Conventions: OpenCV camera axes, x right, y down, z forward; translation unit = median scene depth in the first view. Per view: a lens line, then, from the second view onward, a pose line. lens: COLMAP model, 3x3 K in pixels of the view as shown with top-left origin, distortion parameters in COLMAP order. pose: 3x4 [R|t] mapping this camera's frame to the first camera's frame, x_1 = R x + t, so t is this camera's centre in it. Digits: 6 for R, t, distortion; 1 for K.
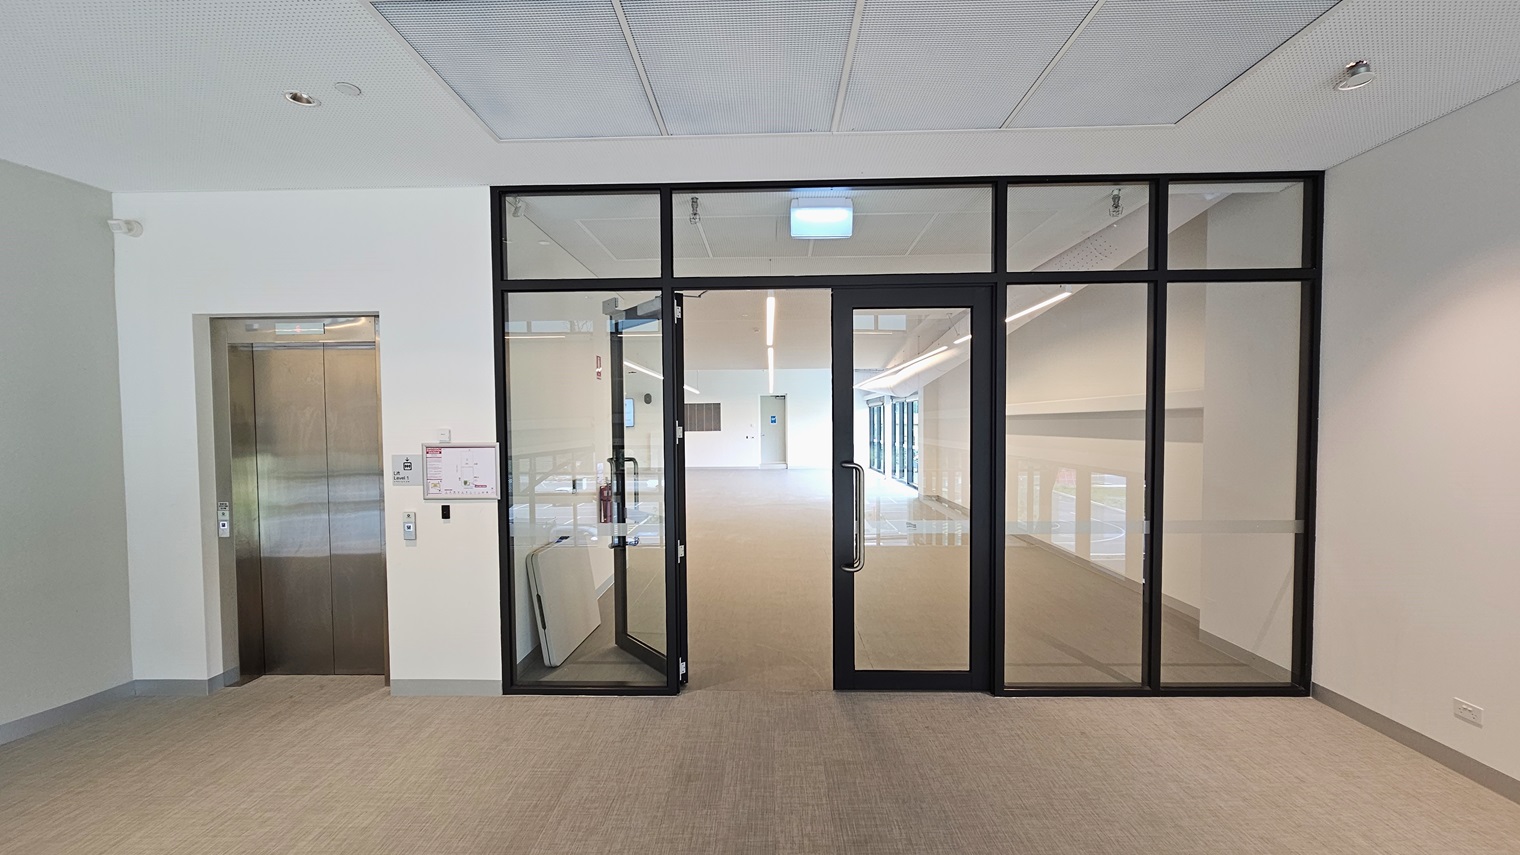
lens RADIAL K [[619.7, 0, 756.8], [0, 619.7, 435.8], [0, 0, 1]] dist [-0.000090, 0.000568]
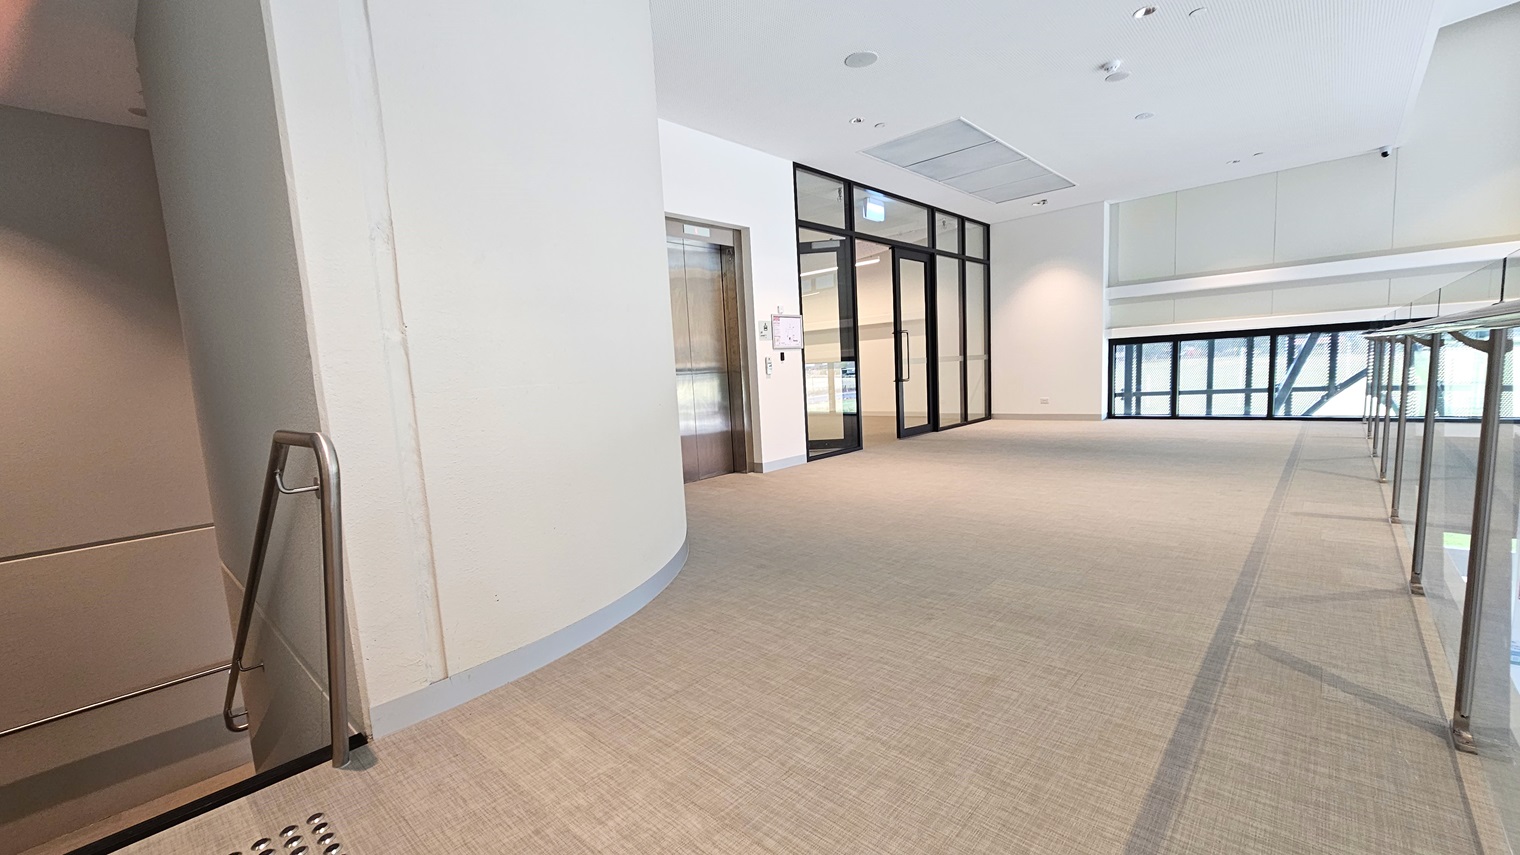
lens RADIAL K [[619.7, 0, 763.0], [0, 619.7, 433.8], [0, 0, 1]] dist [-0.000090, 0.000568]
pose [[0.658214, -0.105506, 0.745402, -1.788302], [0.070381, 0.994418, 0.078604, 0.194343], [-0.749534, 0.000724, 0.661965, -0.053650]]
